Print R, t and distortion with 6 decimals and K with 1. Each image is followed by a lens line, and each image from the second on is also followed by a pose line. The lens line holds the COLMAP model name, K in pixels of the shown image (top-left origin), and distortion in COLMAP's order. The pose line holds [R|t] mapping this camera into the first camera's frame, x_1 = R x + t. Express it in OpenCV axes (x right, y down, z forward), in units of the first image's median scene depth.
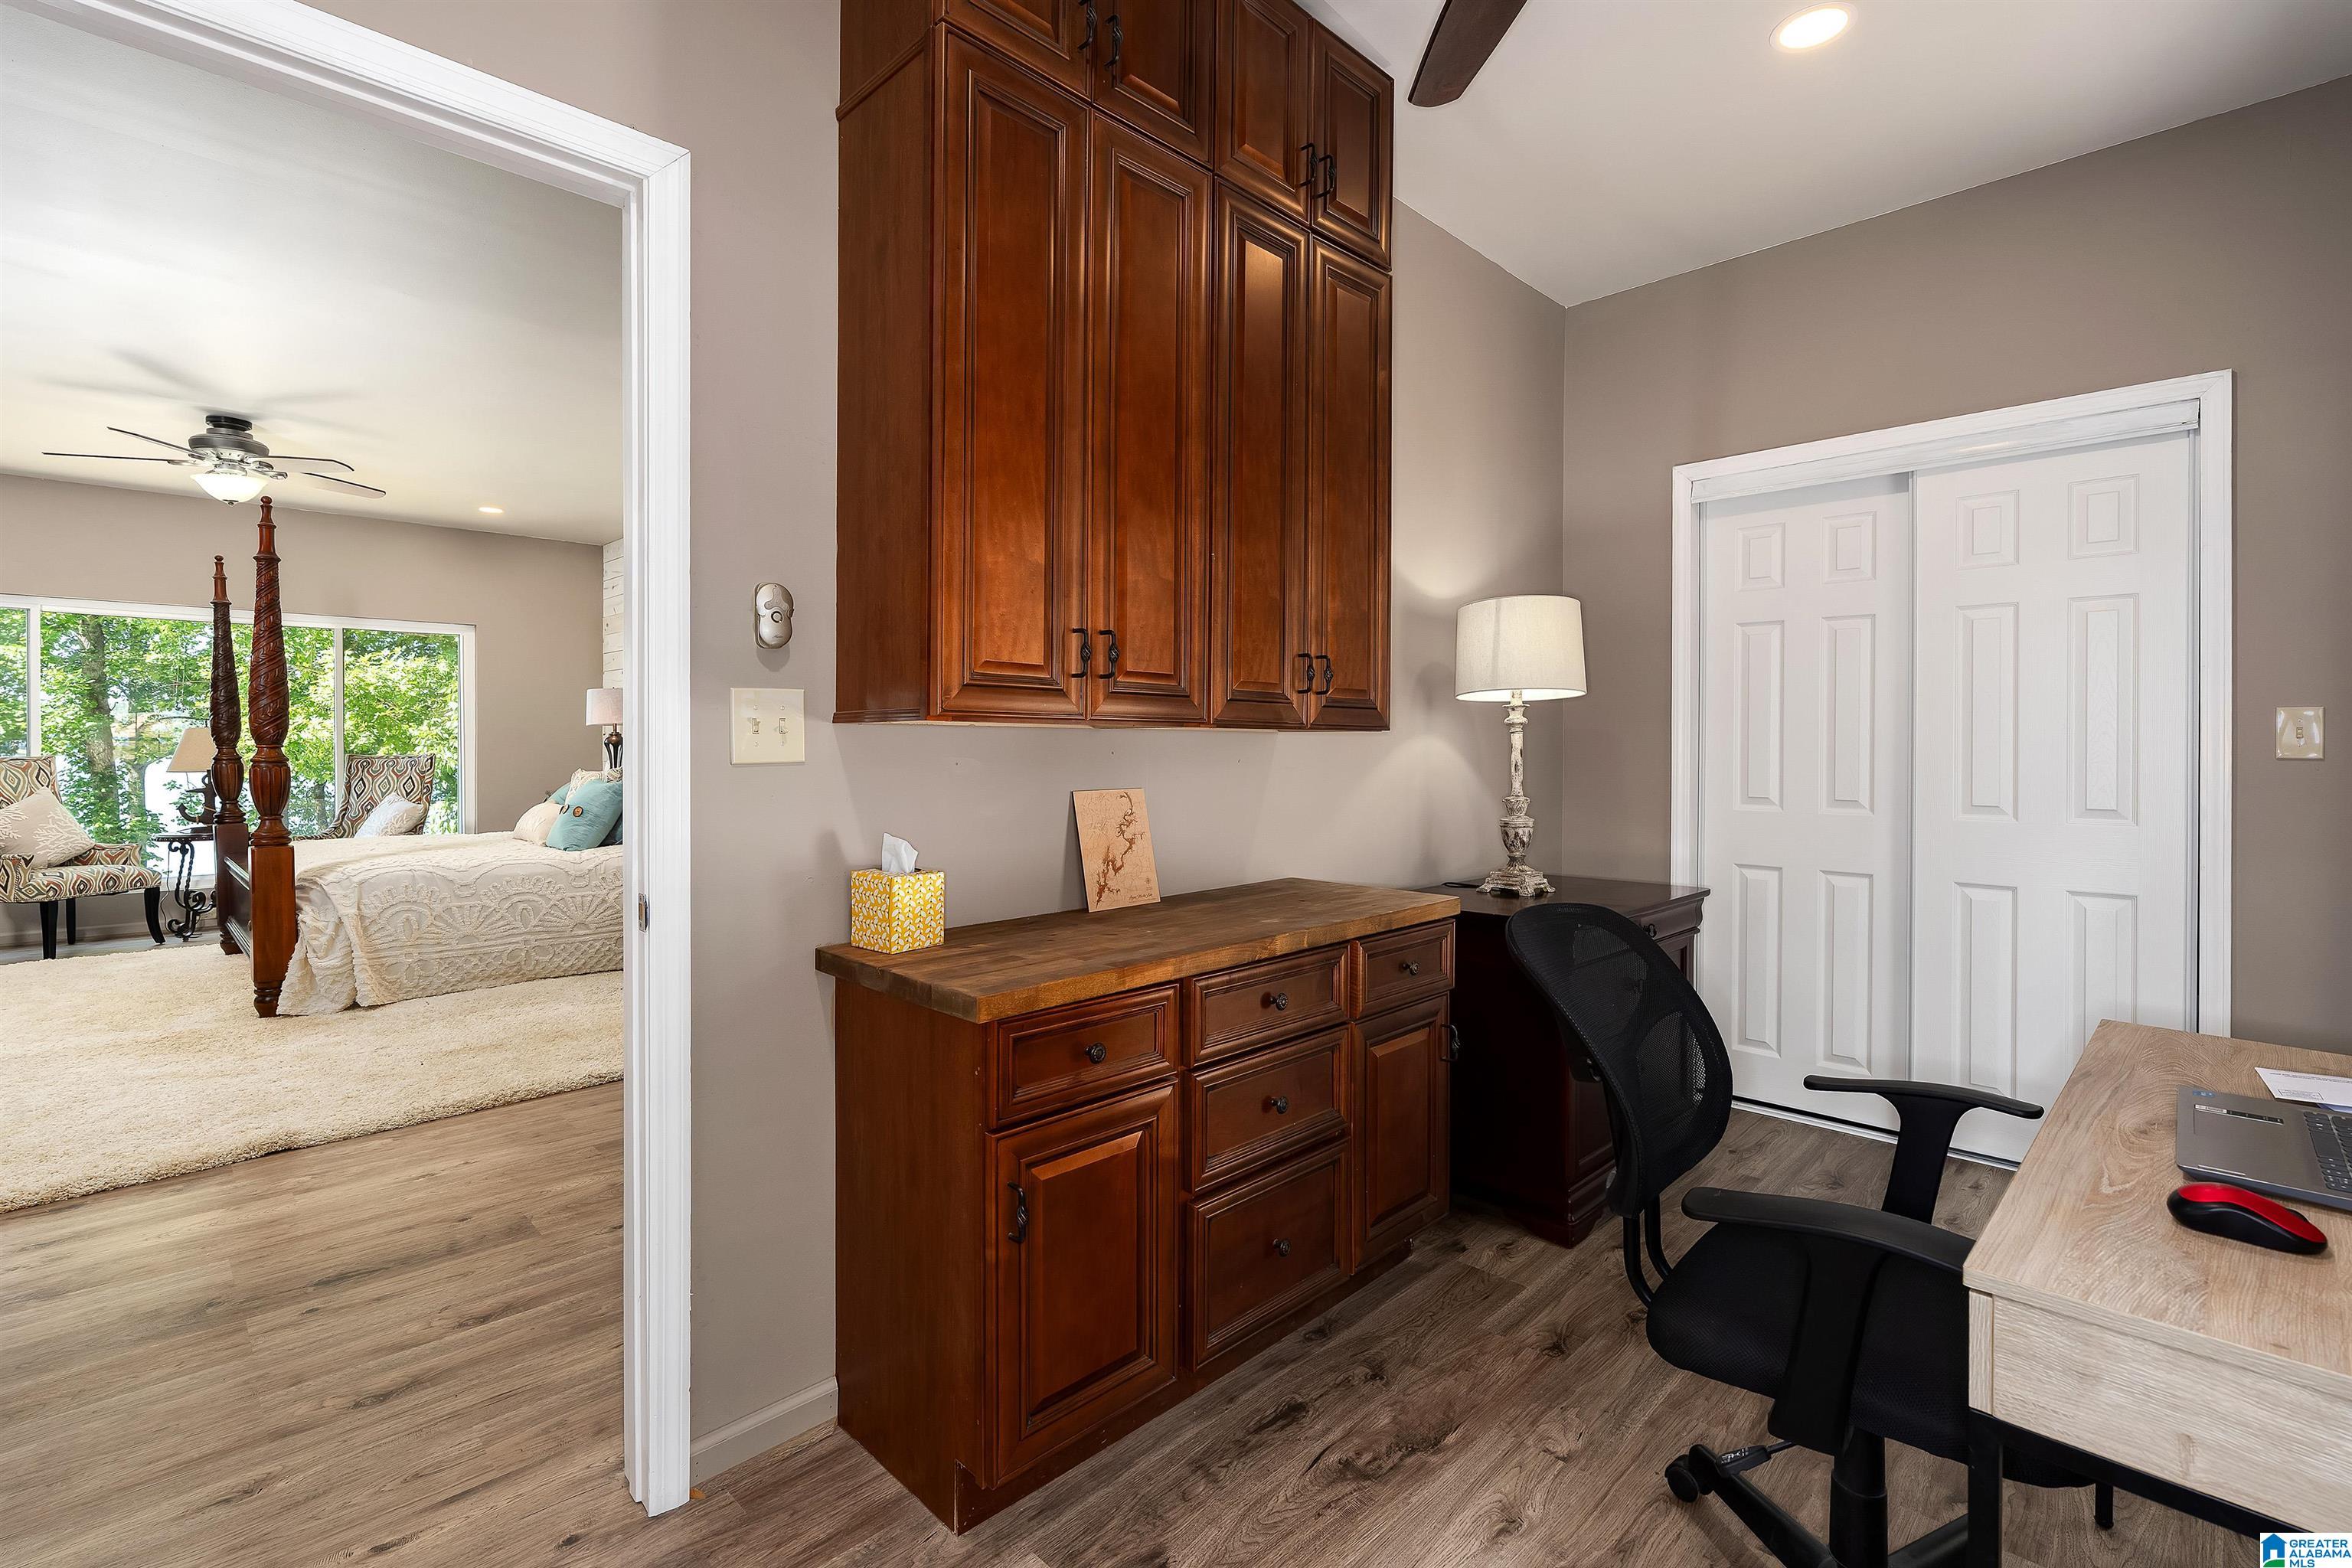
lens RADIAL K [[1076.5, 0, 1176.3], [0, 1076.5, 740.2], [0, 0, 1]] dist [-0.001280, -0.000495]
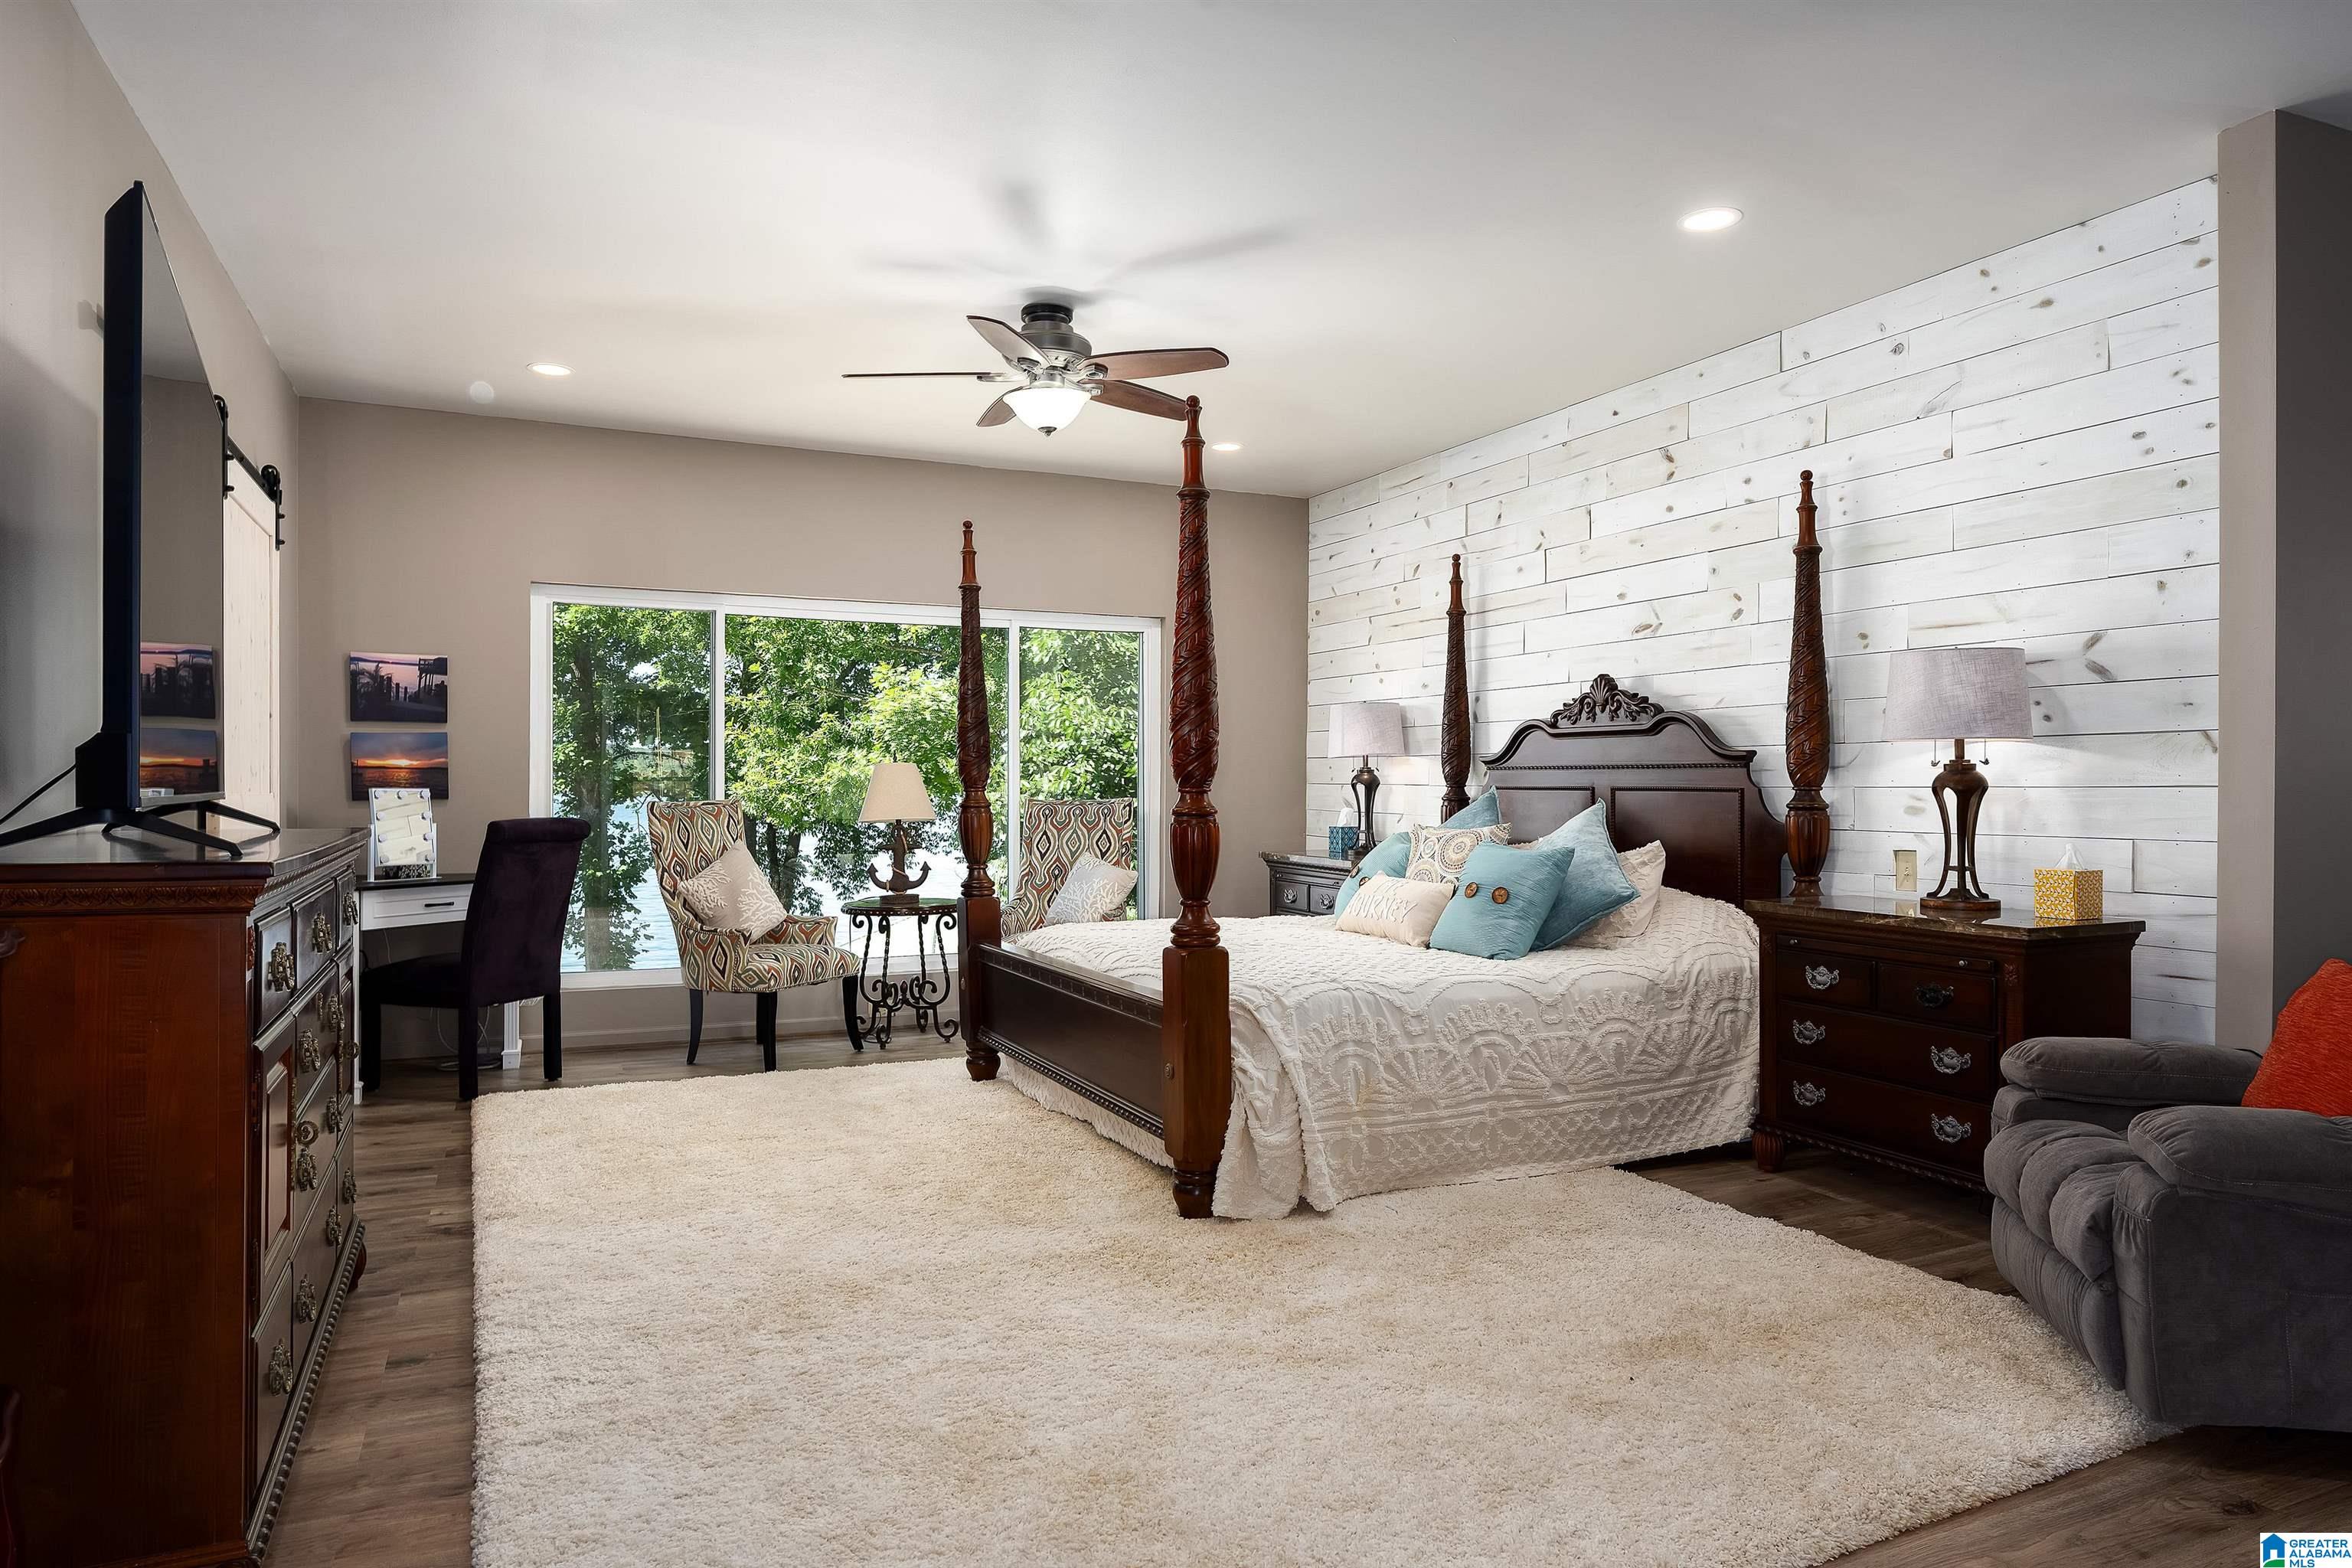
lens RADIAL K [[1411.0, 0, 1173.1], [0, 1411.0, 787.9], [0, 0, 1]] dist [0.009101, -0.000934]
pose [[0.937344, 0.002576, -0.348395, -0.484670], [-0.000917, 0.999987, 0.004927, 0.000933], [0.348403, -0.004298, 0.937335, 0.186765]]
